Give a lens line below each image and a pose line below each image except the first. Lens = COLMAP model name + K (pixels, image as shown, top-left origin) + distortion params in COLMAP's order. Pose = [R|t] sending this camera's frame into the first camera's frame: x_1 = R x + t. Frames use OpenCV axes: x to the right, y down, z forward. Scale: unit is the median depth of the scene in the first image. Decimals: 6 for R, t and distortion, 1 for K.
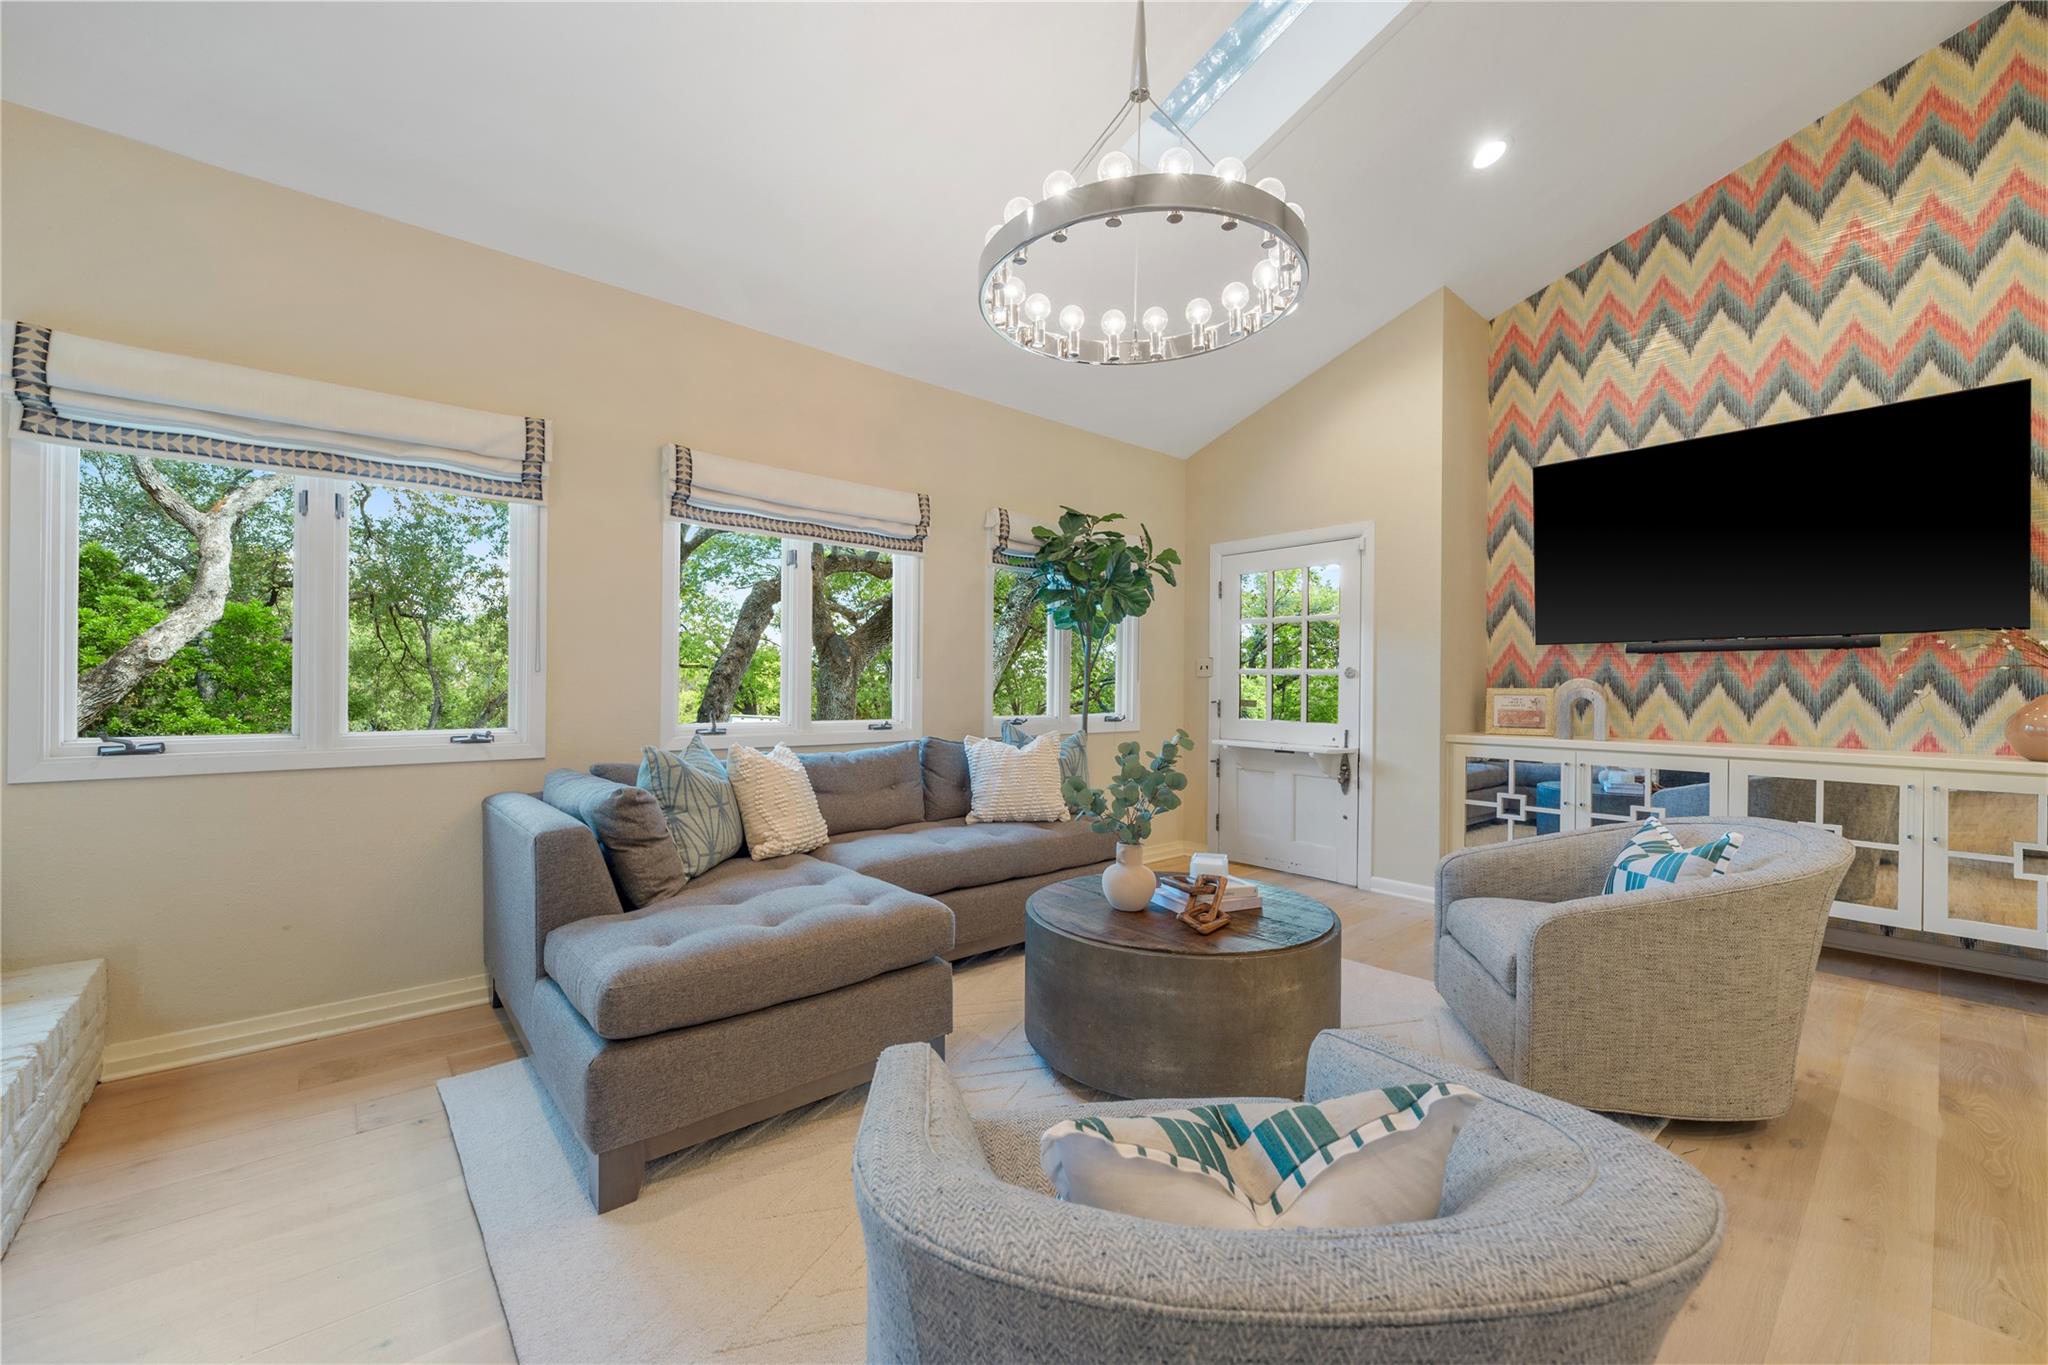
lens RADIAL K [[809.3, 0, 1024.0], [0, 809.3, 682.5], [0, 0, 1]] dist [-0.000411, 0.000150]
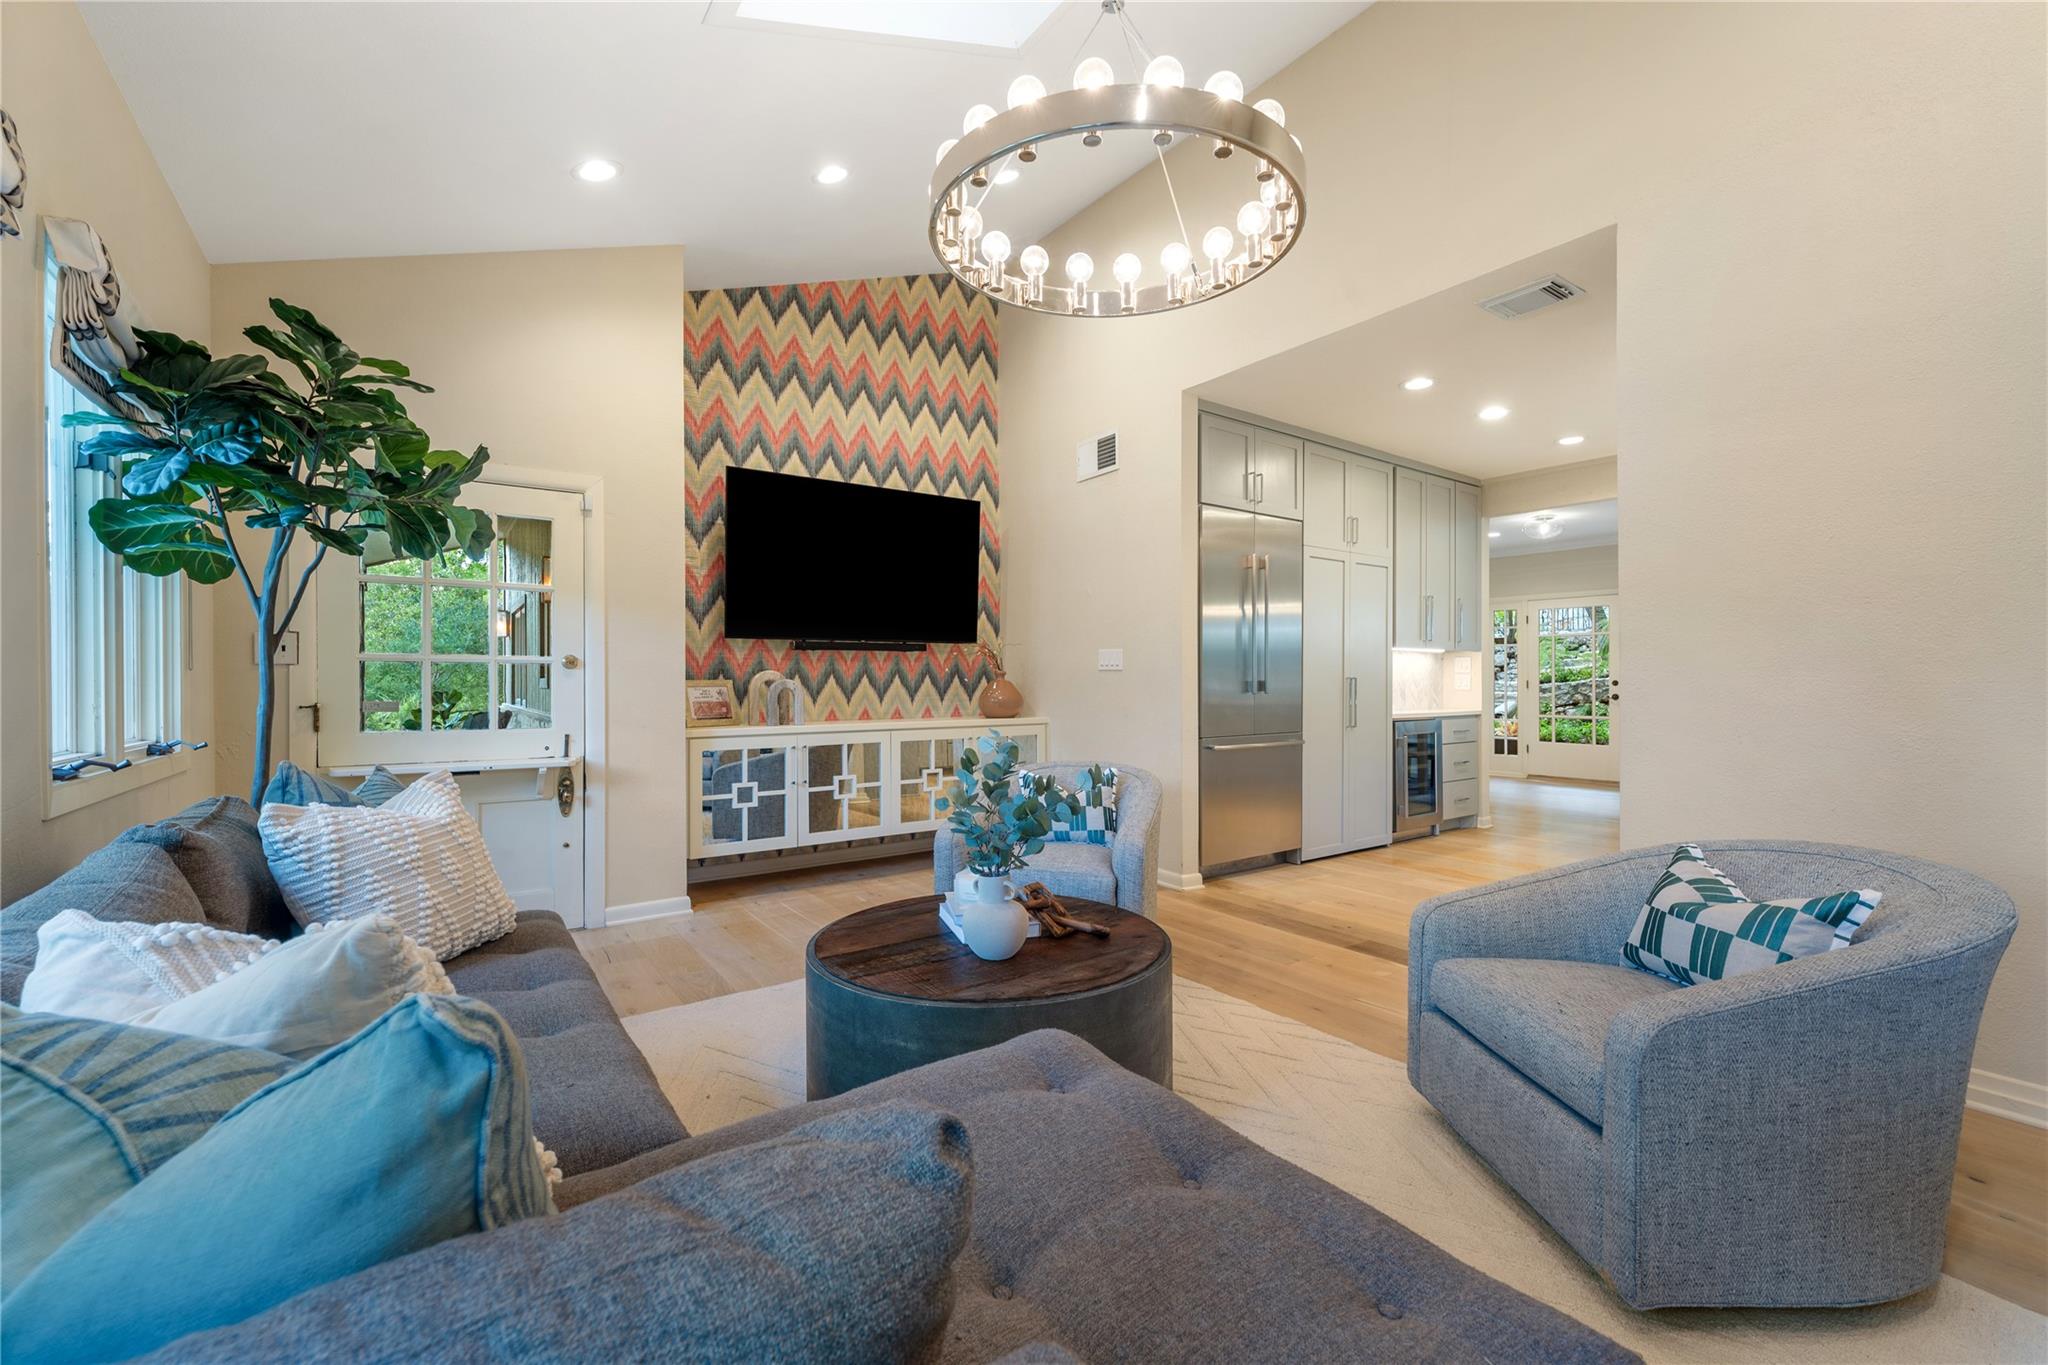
lens RADIAL K [[849.8, 0, 1025.0], [0, 849.8, 675.5], [0, 0, 1]] dist [0.000437, -0.000015]
pose [[0.092515, -0.003683, 0.995705, -0.442203], [-0.002071, 0.999990, 0.003891, -0.003526], [-0.995709, -0.002422, 0.092506, 0.551152]]
